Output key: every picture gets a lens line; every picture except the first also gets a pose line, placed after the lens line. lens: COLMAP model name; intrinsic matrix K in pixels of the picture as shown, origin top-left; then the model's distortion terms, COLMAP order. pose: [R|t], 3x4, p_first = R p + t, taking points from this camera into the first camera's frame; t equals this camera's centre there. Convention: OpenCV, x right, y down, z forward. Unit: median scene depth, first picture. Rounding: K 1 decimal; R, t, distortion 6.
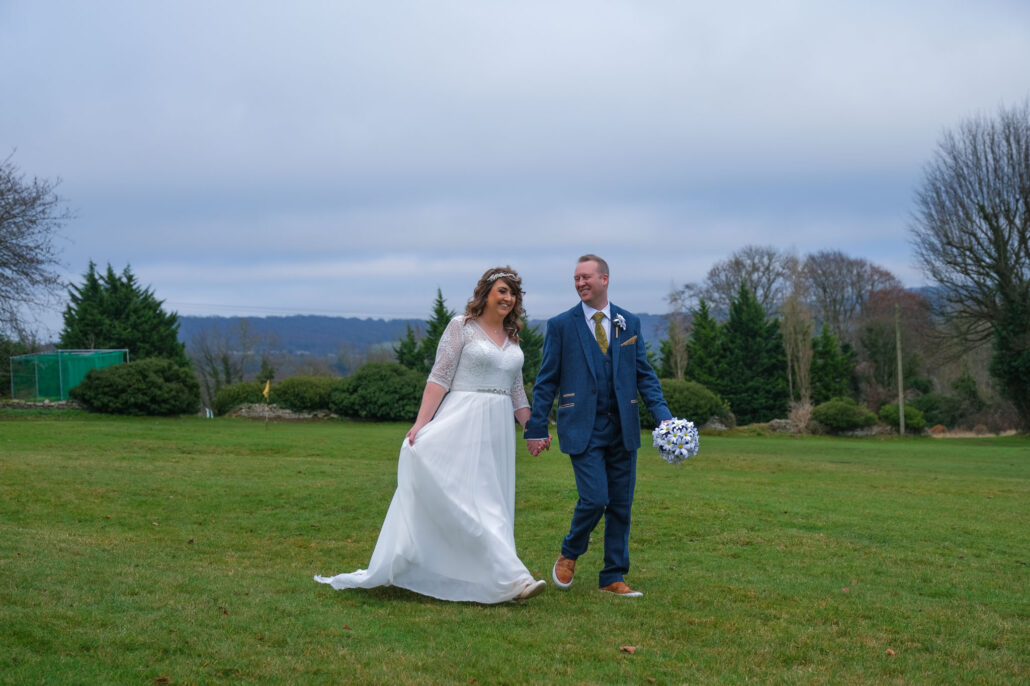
lens RADIAL K [[1436.2, 0, 515.0], [0, 1436.2, 343.0], [0, 0, 1]] dist [0.007195, -0.032811]
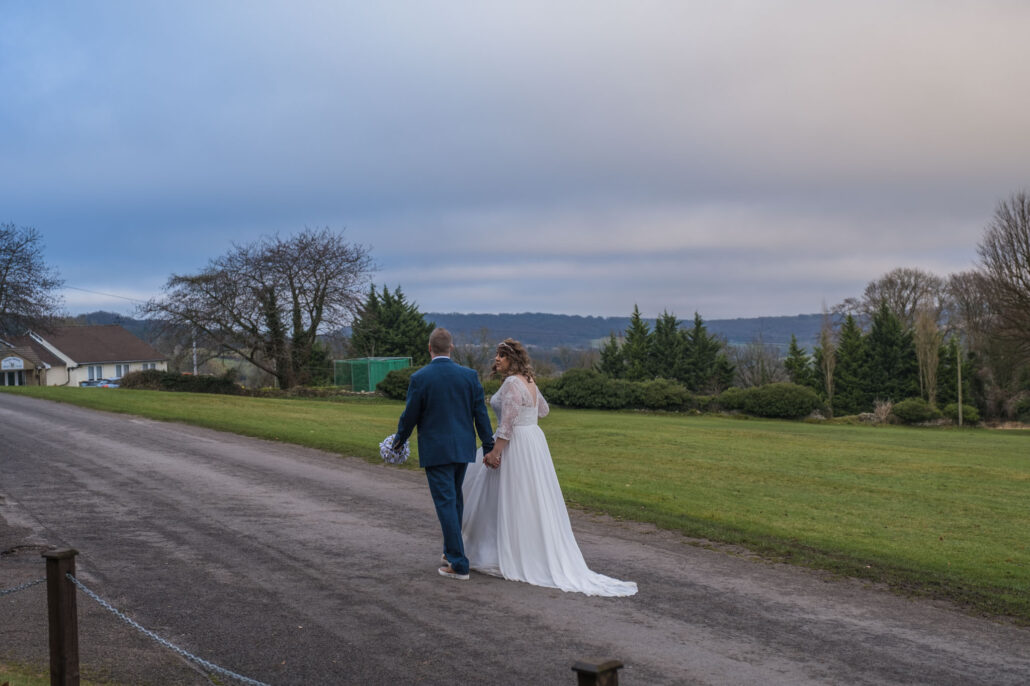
lens RADIAL K [[1292.6, 0, 515.0], [0, 1292.6, 343.0], [0, 0, 1]] dist [0.028668, -0.018038]
pose [[0.987342, 0.011578, -0.158183, 0.025588], [-0.010969, 0.999929, 0.004725, -0.009198], [0.158226, -0.002930, 0.987399, -0.161349]]
